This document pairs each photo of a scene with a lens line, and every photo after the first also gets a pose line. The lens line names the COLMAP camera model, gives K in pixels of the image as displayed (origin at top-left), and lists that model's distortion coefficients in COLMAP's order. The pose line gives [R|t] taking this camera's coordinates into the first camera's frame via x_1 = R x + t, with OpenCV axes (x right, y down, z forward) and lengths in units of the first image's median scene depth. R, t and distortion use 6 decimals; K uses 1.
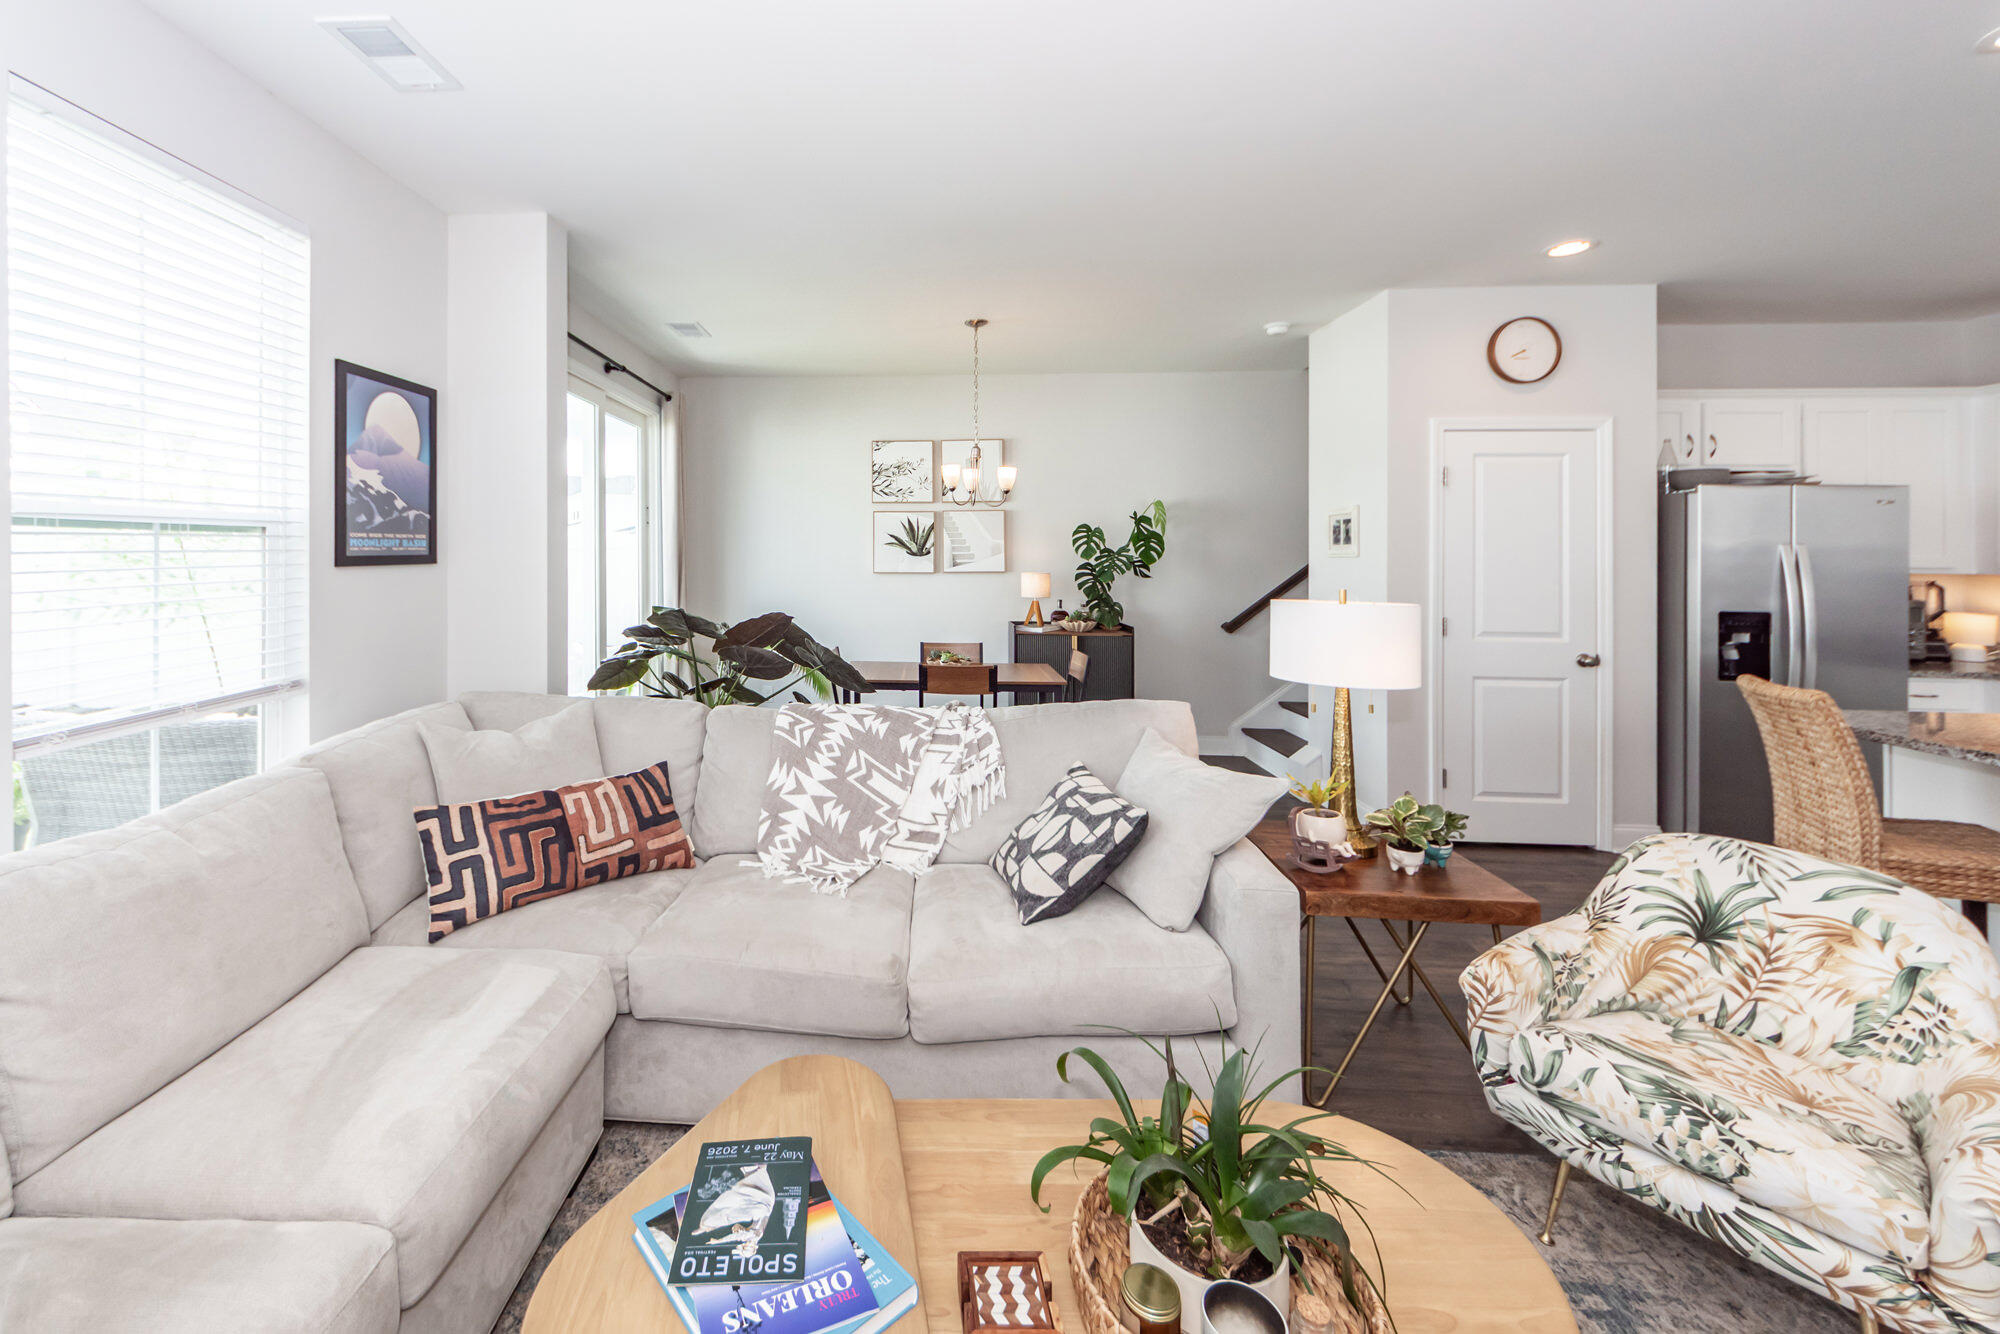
lens RADIAL K [[801.9, 0, 891.9], [0, 801.9, 616.8], [0, 0, 1]] dist [0.001240, -0.000427]
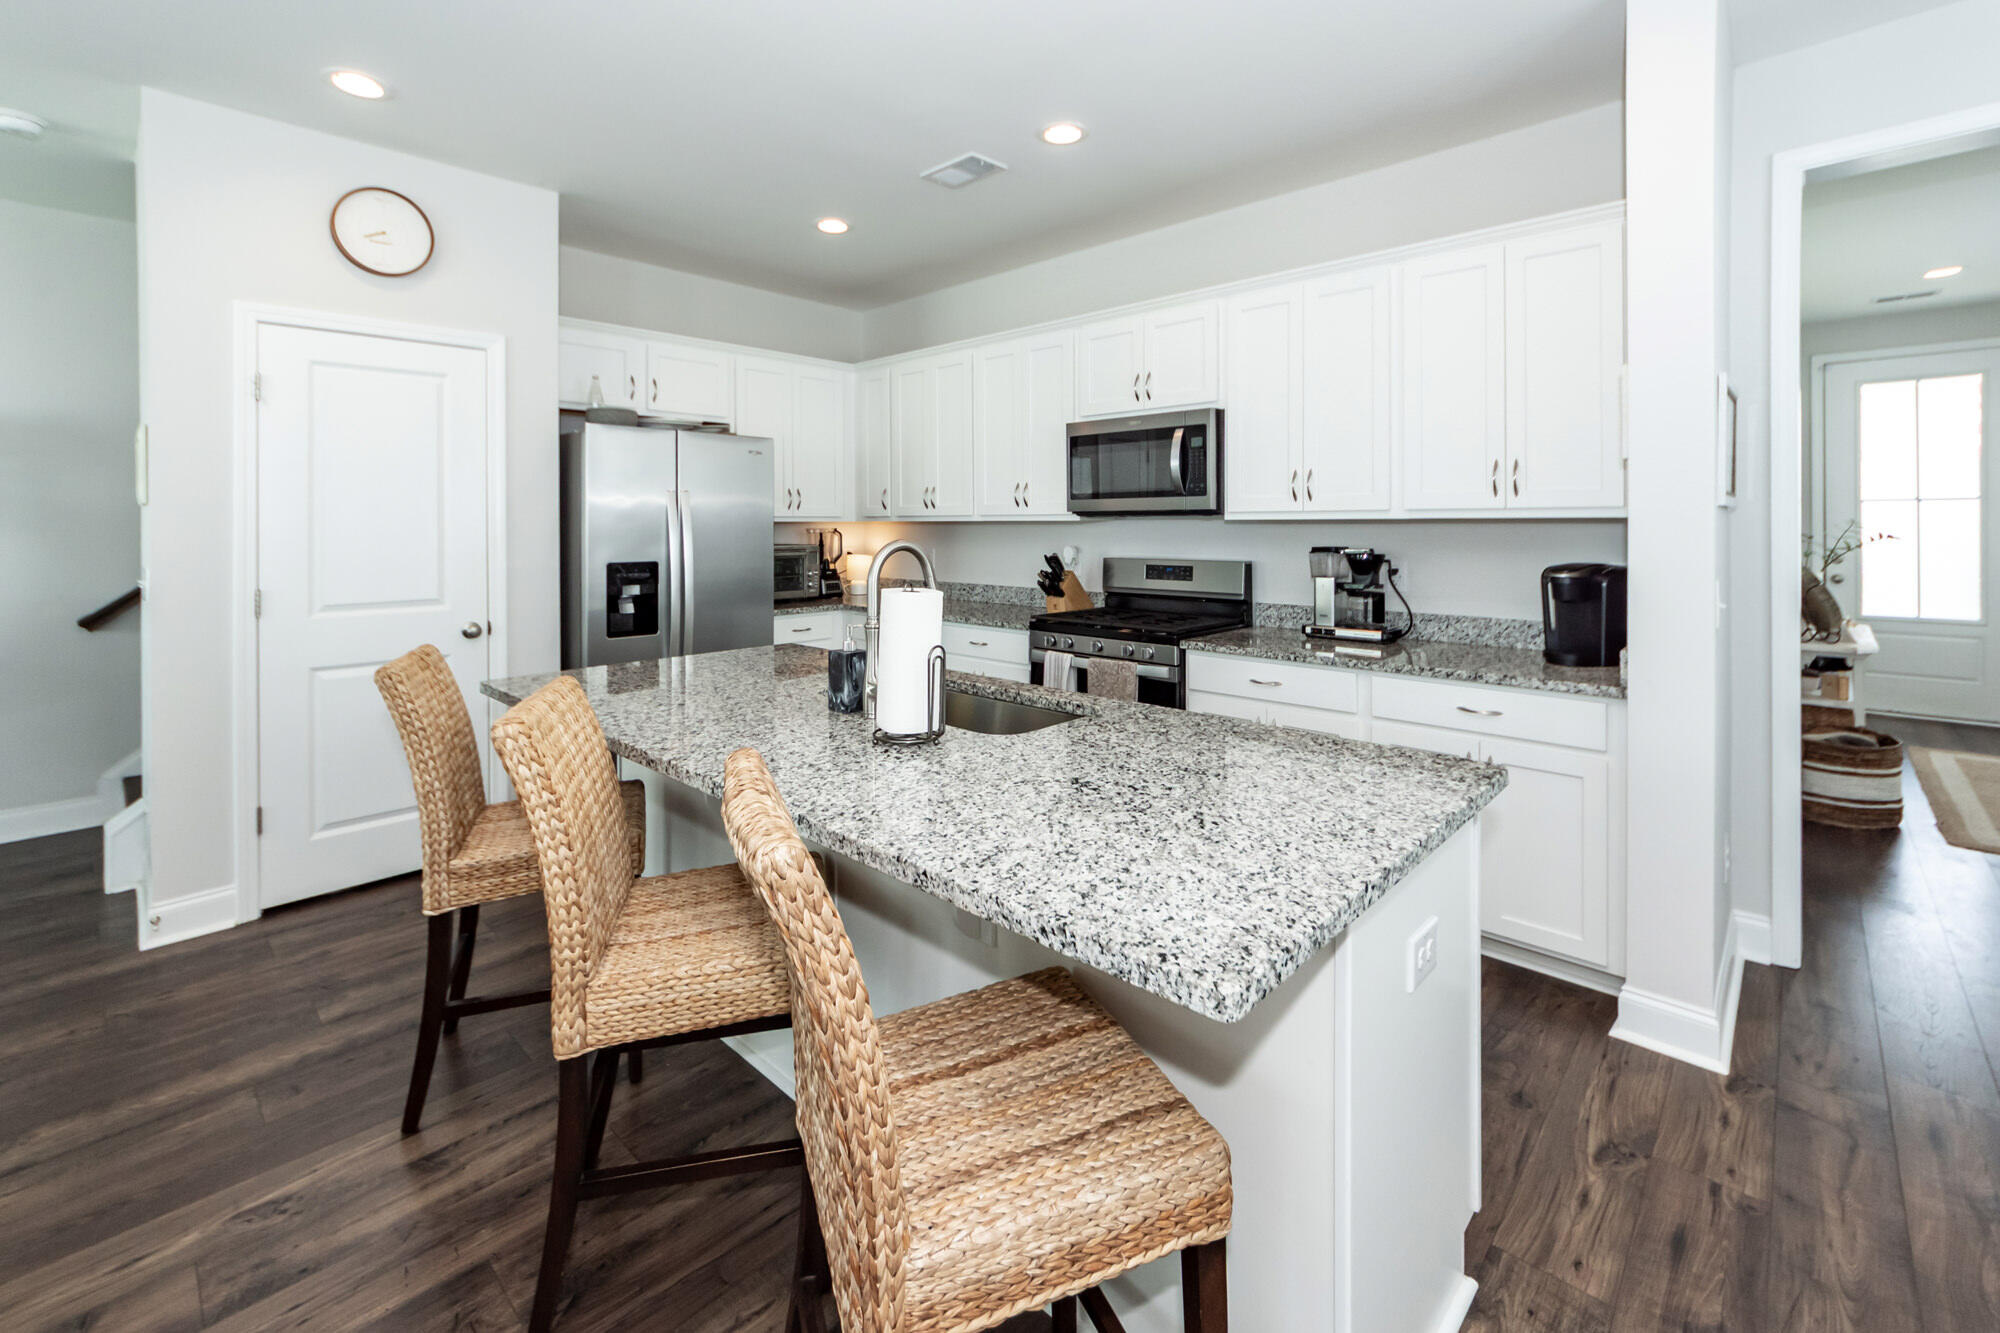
lens RADIAL K [[860.3, 0, 995.0], [0, 860.3, 601.4], [0, 0, 1]] dist [0.001543, 0.002322]
pose [[0.626990, -0.079075, 0.775004, 0.825264], [0.066847, 0.996627, 0.047608, 0.032424], [-0.776154, 0.021957, 0.630161, 0.052565]]
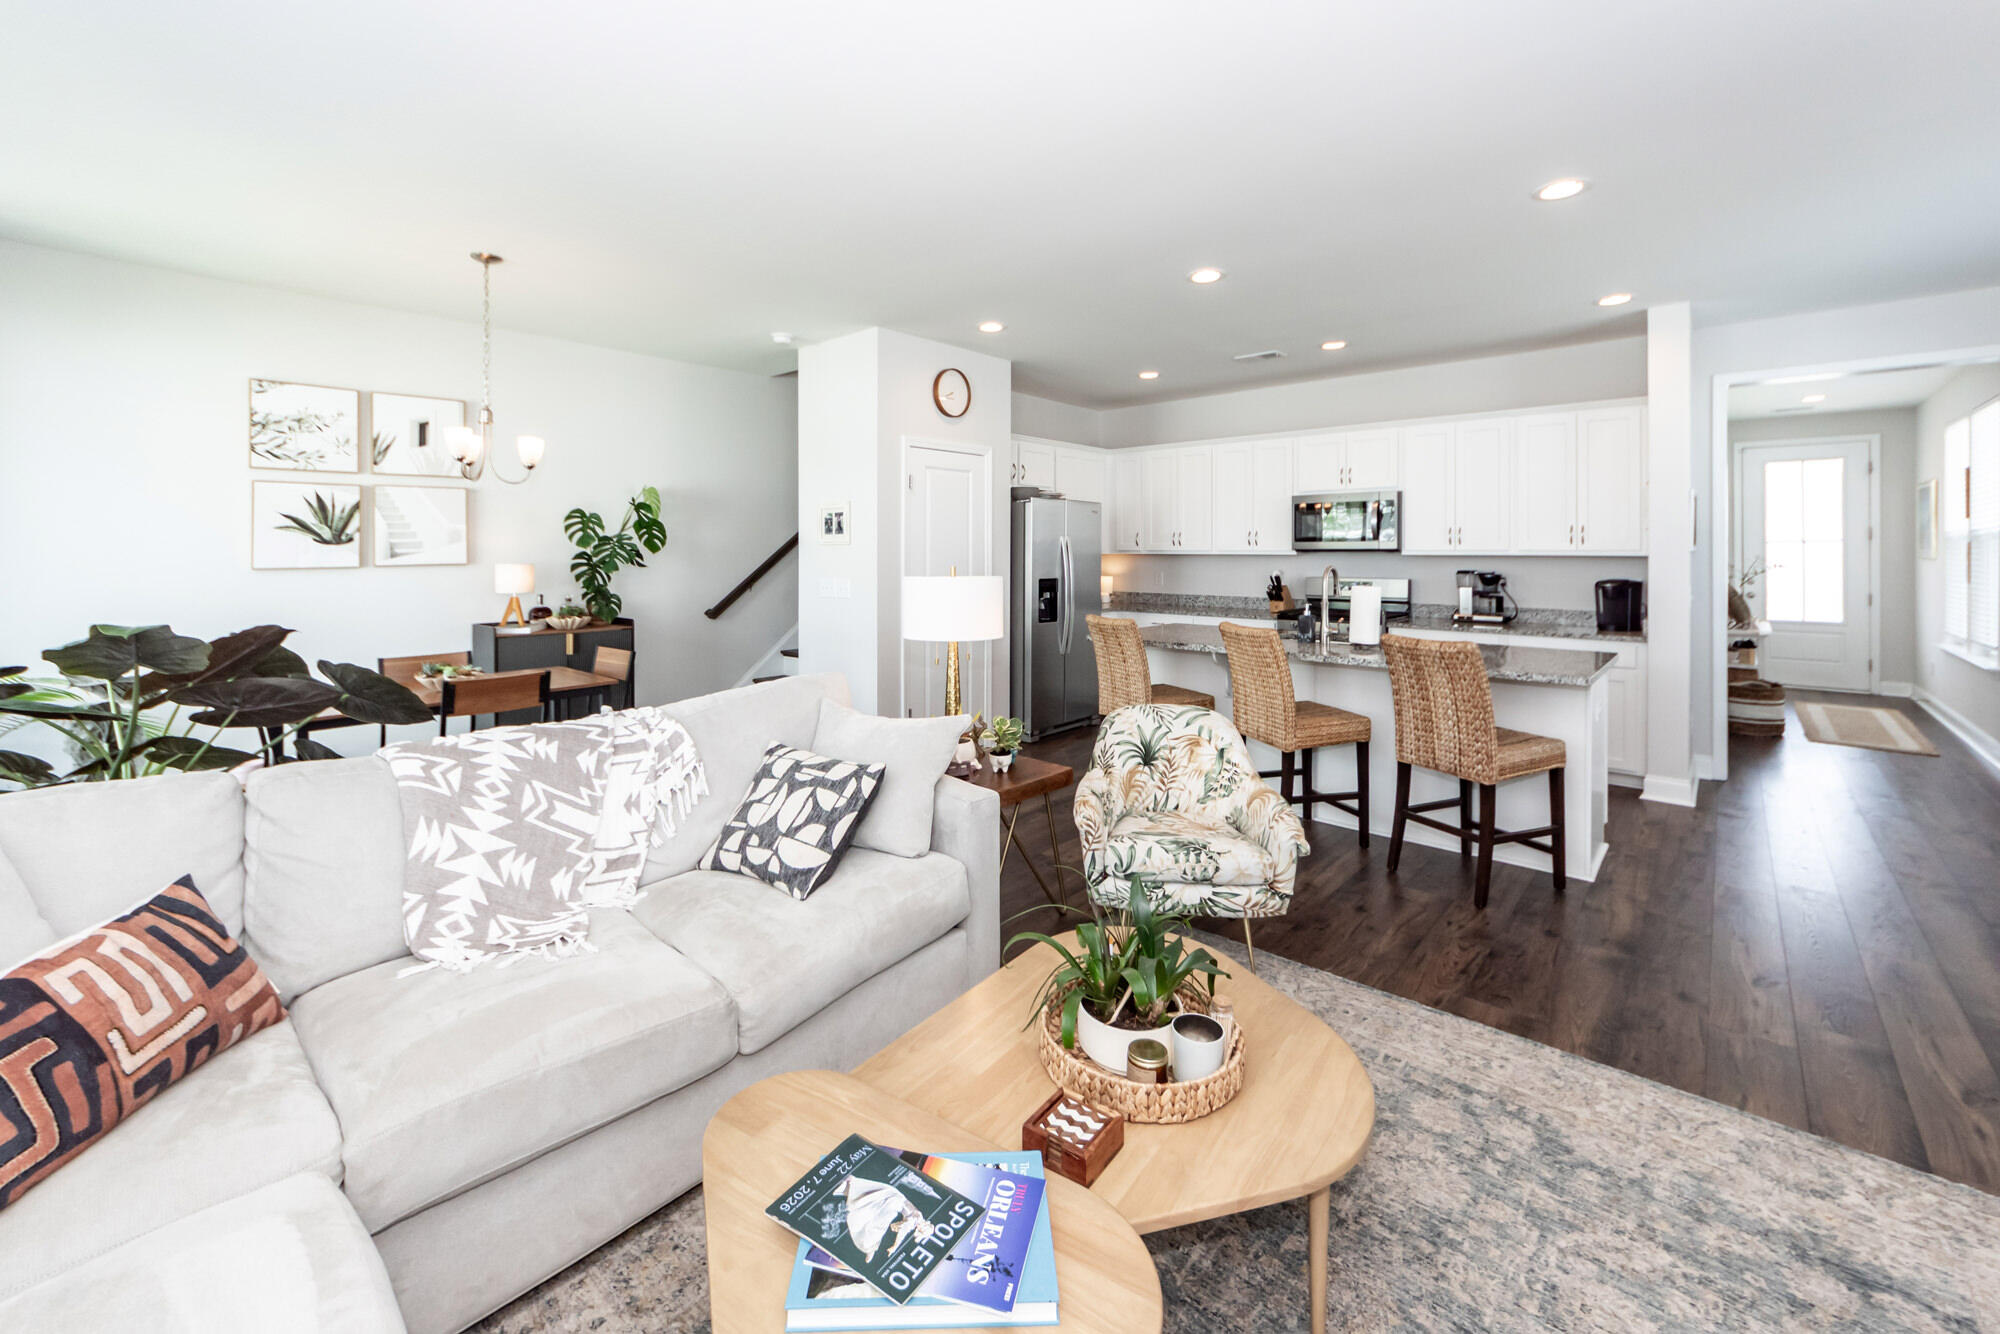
lens RADIAL K [[801.9, 0, 1005.8], [0, 801.9, 623.8], [0, 0, 1]] dist [0.001240, -0.000427]
pose [[0.611388, -0.078224, 0.787455, -0.405374], [0.064486, 0.996718, 0.048943, 0.000130], [-0.788699, 0.020857, 0.614426, 0.142944]]
